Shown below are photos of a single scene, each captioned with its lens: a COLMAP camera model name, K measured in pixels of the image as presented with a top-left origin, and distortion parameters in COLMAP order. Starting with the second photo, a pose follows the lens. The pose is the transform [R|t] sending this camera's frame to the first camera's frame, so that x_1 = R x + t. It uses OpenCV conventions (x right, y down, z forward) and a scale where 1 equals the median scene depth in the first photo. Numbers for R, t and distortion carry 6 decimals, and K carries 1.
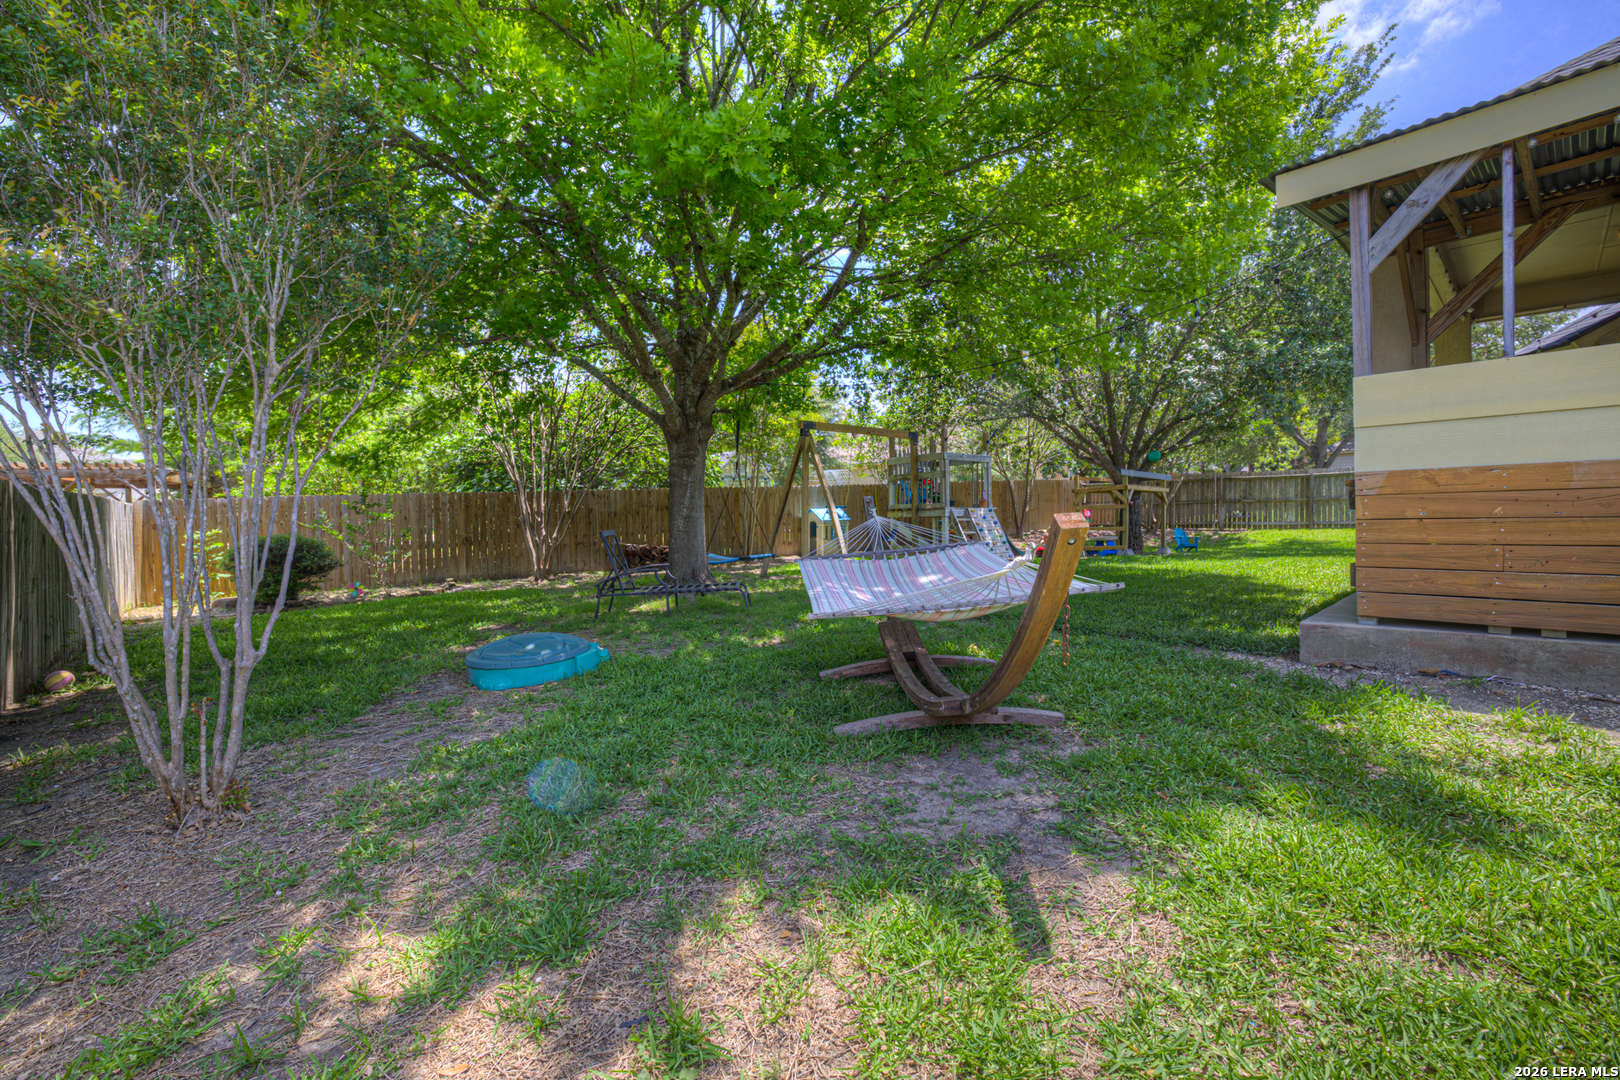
lens RADIAL K [[719.7, 0, 809.0], [0, 719.7, 527.9], [0, 0, 1]] dist [-0.015372, 0.003969]
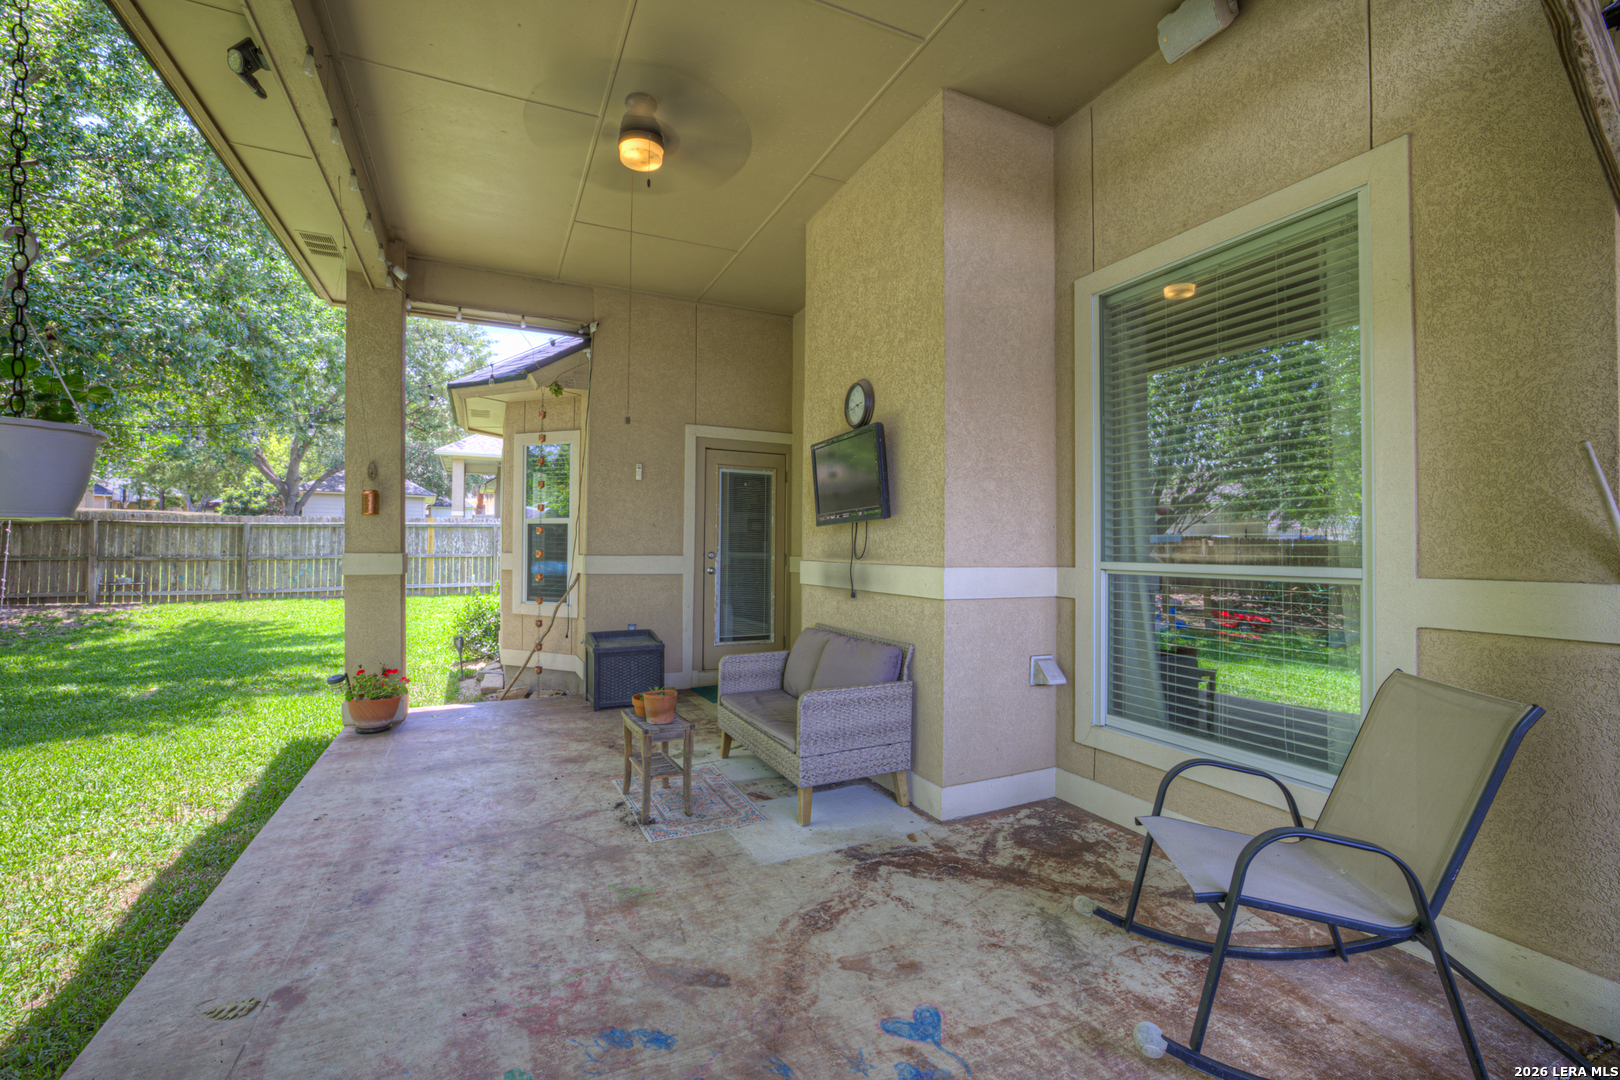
lens RADIAL K [[719.7, 0, 817.9], [0, 719.7, 538.5], [0, 0, 1]] dist [-0.015372, 0.003969]
pose [[0.343817, 0.021927, 0.938781, 0.228333], [0.006646, 0.999645, -0.025782, -0.036999], [-0.939013, 0.015104, 0.343549, 0.218829]]
